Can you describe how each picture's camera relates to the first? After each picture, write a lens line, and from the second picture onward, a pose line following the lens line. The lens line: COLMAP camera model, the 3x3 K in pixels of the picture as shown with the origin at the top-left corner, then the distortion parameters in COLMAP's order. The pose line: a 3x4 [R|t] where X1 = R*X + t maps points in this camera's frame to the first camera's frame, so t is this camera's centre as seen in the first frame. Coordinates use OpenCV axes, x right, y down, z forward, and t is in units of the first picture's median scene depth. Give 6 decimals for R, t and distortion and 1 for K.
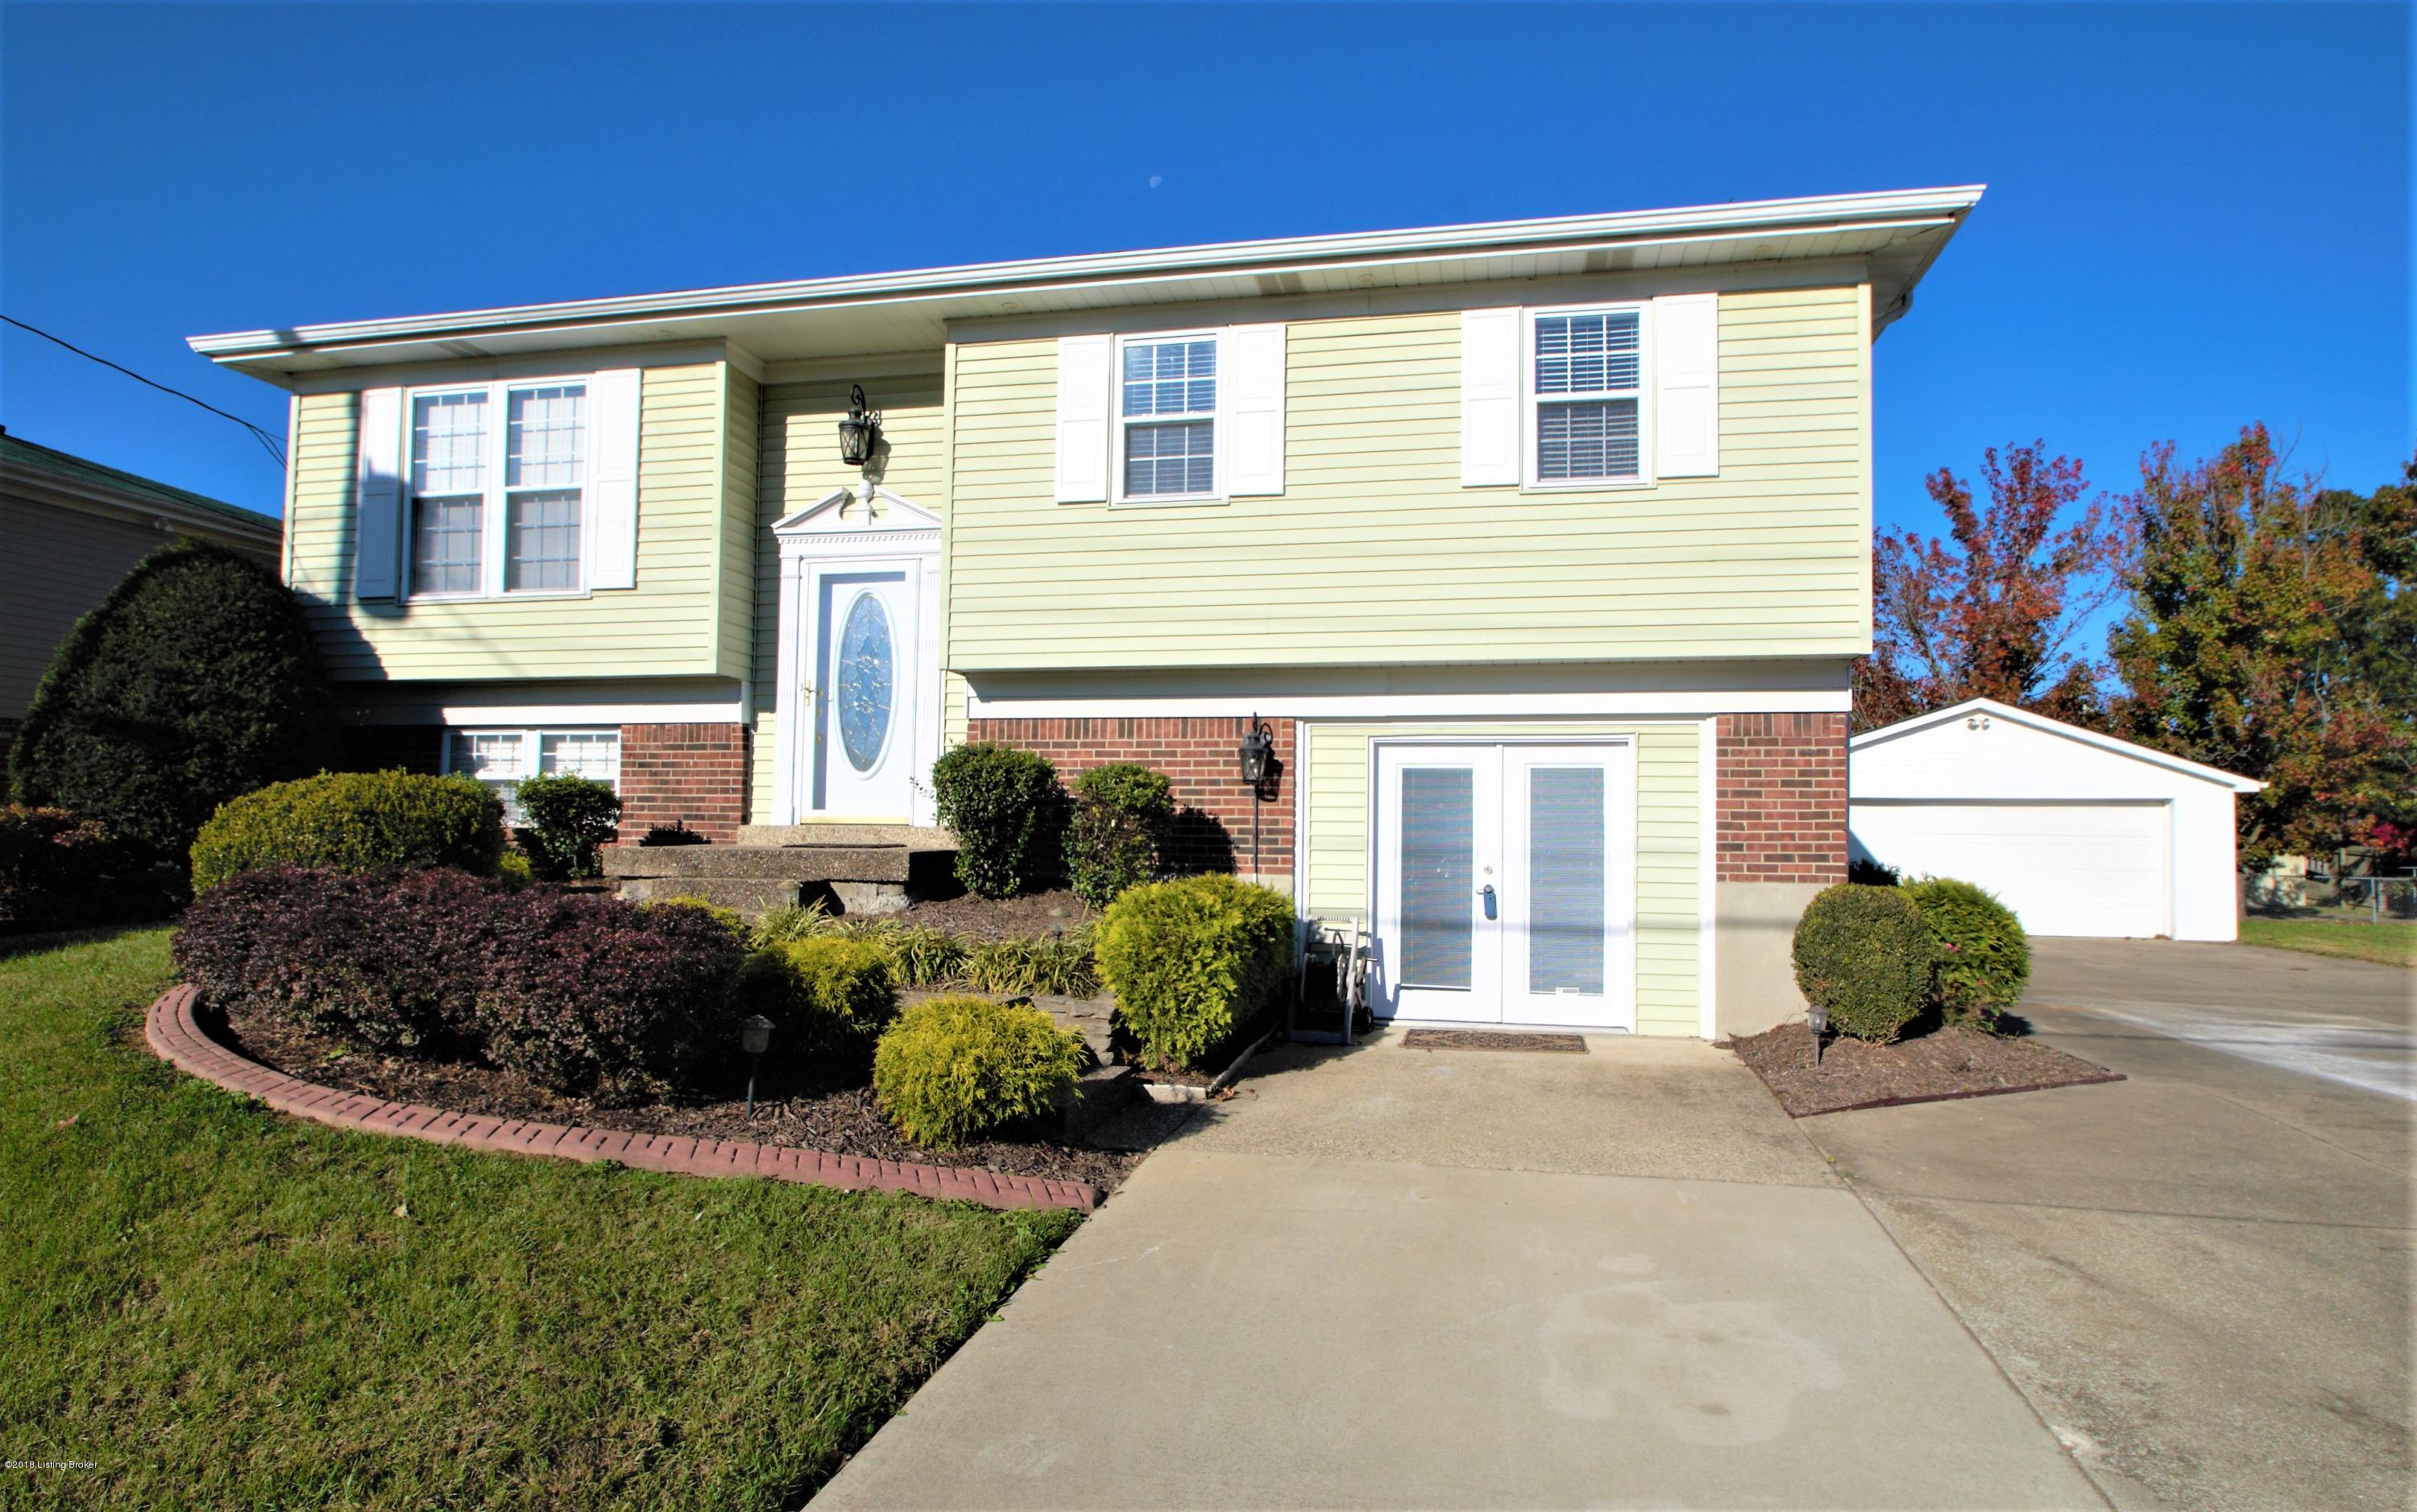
lens RADIAL K [[1422.8, 0, 1236.8], [0, 1422.8, 796.4], [0, 0, 1]] dist [-0.015149, -0.011513]
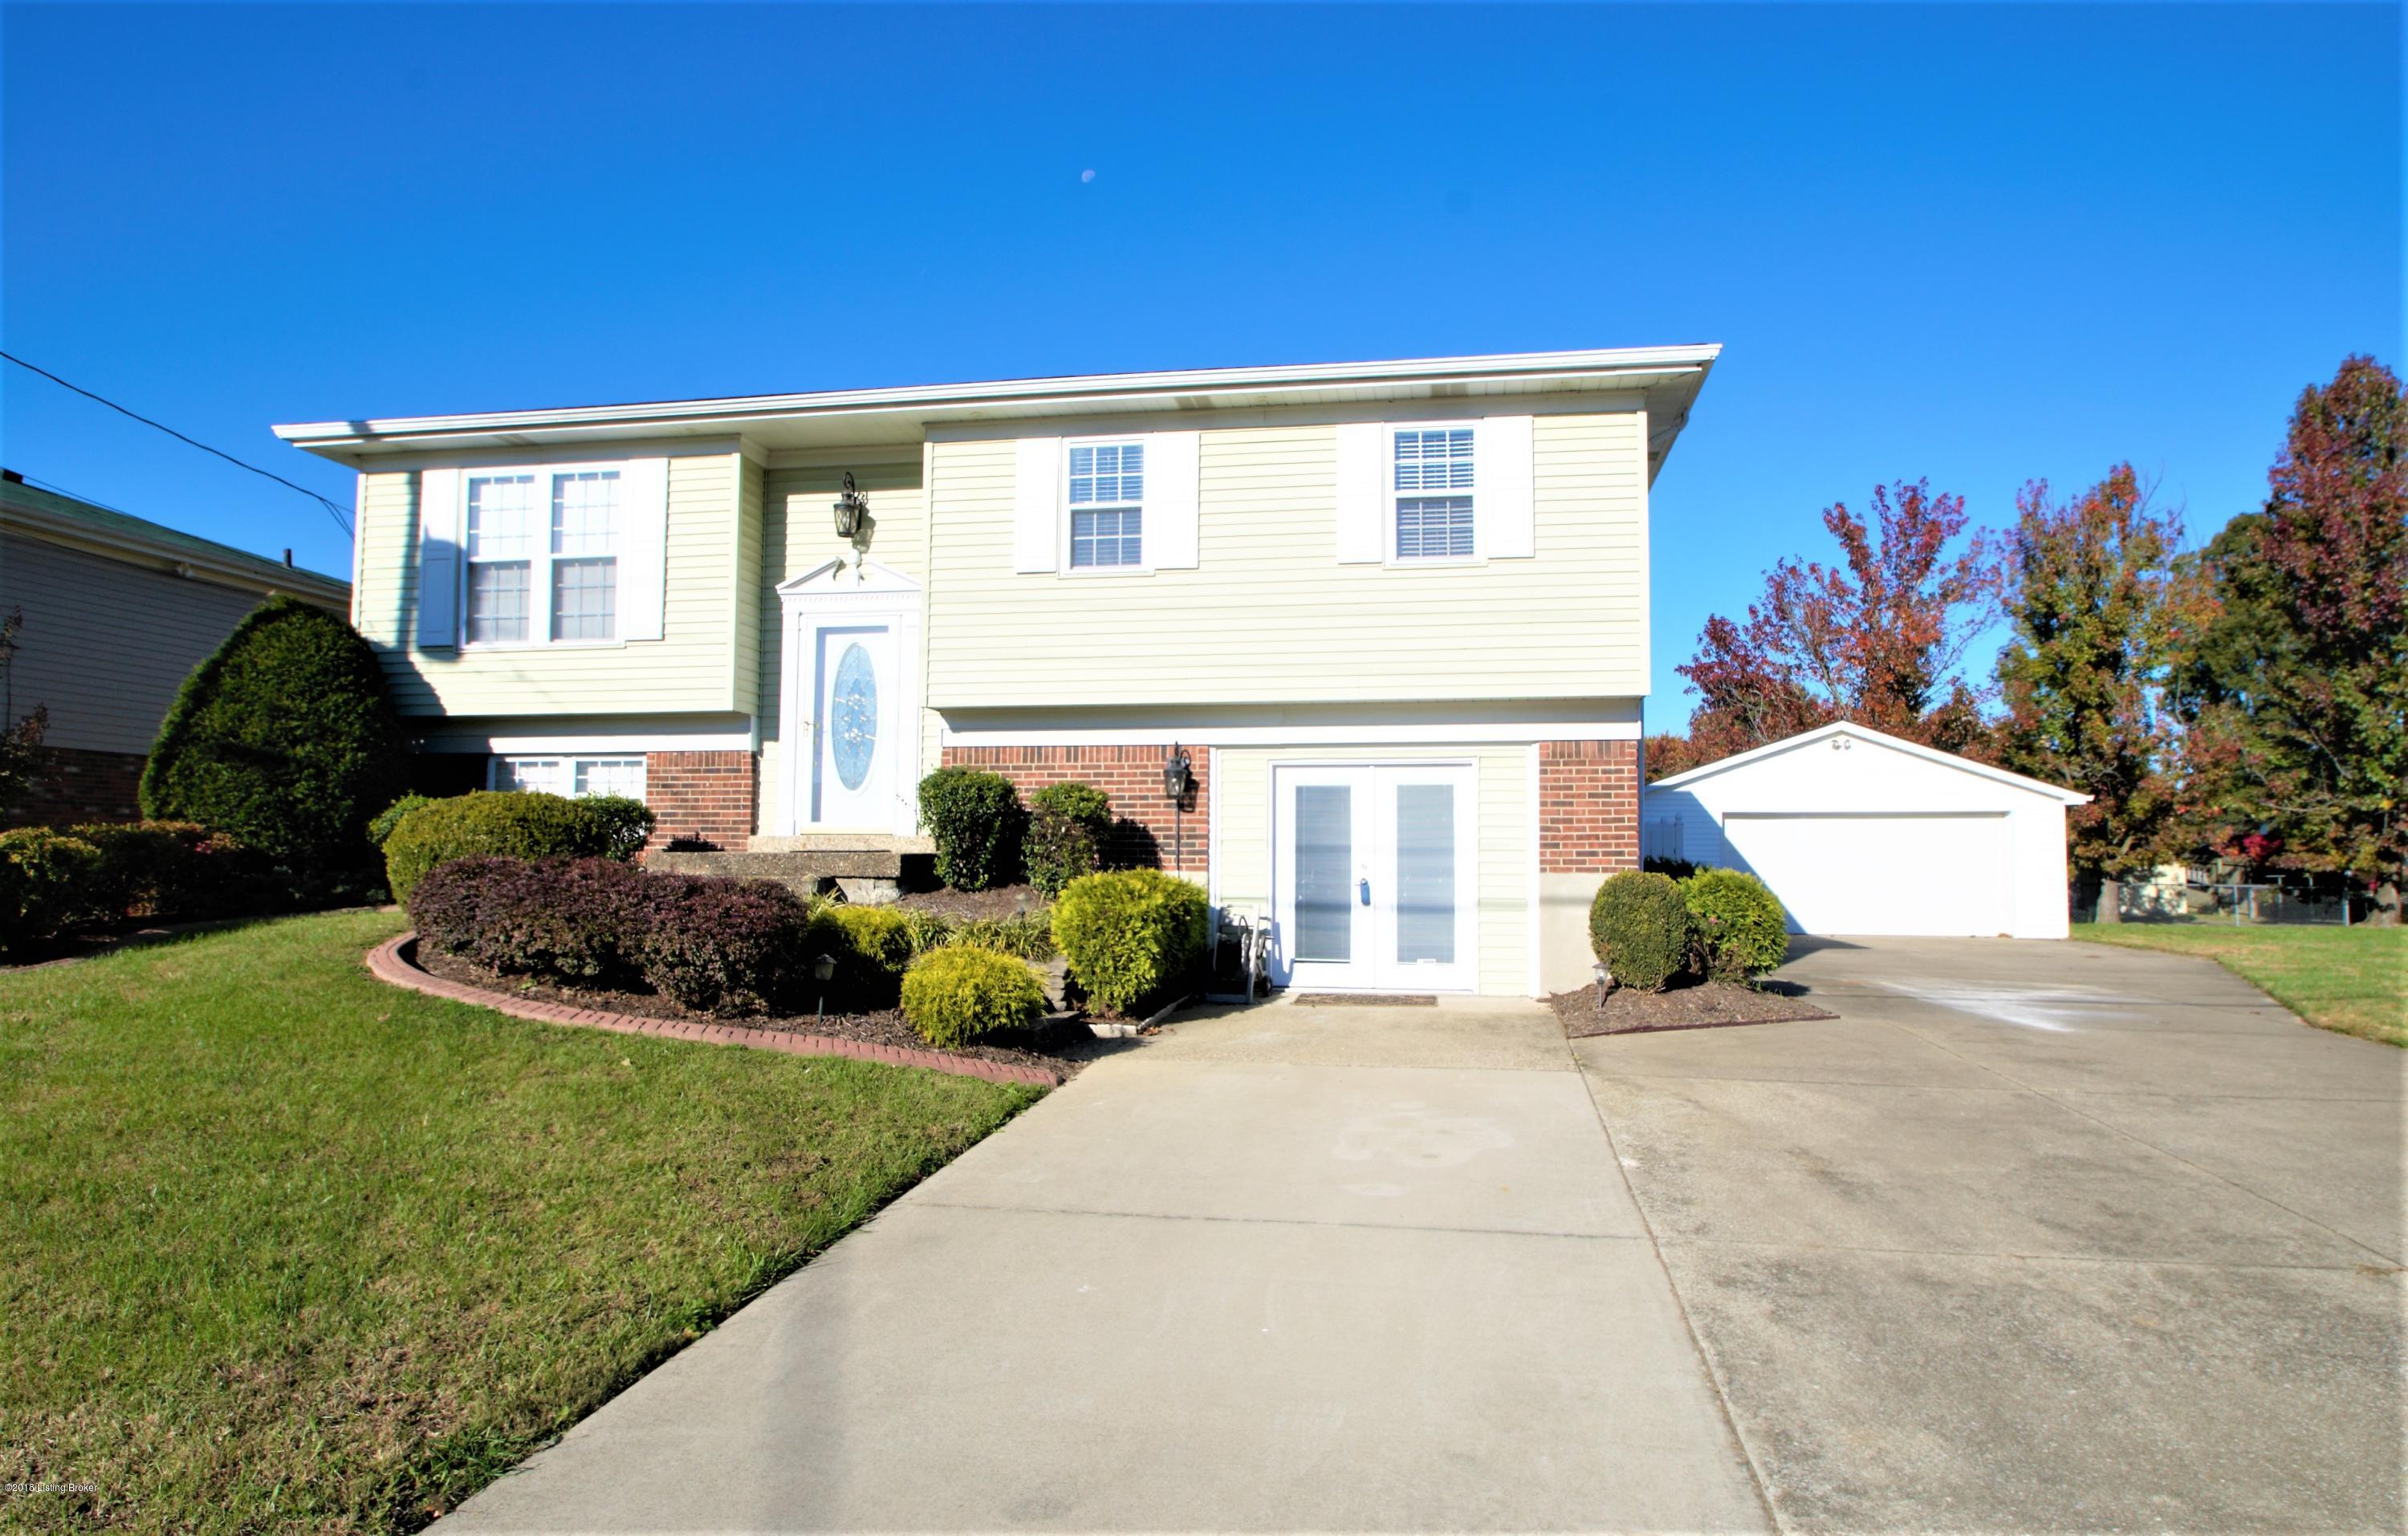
lens RADIAL K [[1458.8, 0, 1255.9], [0, 1458.8, 794.4], [0, 0, 1]] dist [-0.030422, 0.005303]
pose [[0.998533, -0.005179, 0.053890, 0.013559], [0.006066, 0.999849, -0.016305, 0.009199], [-0.053797, 0.016608, 0.998414, -0.285060]]
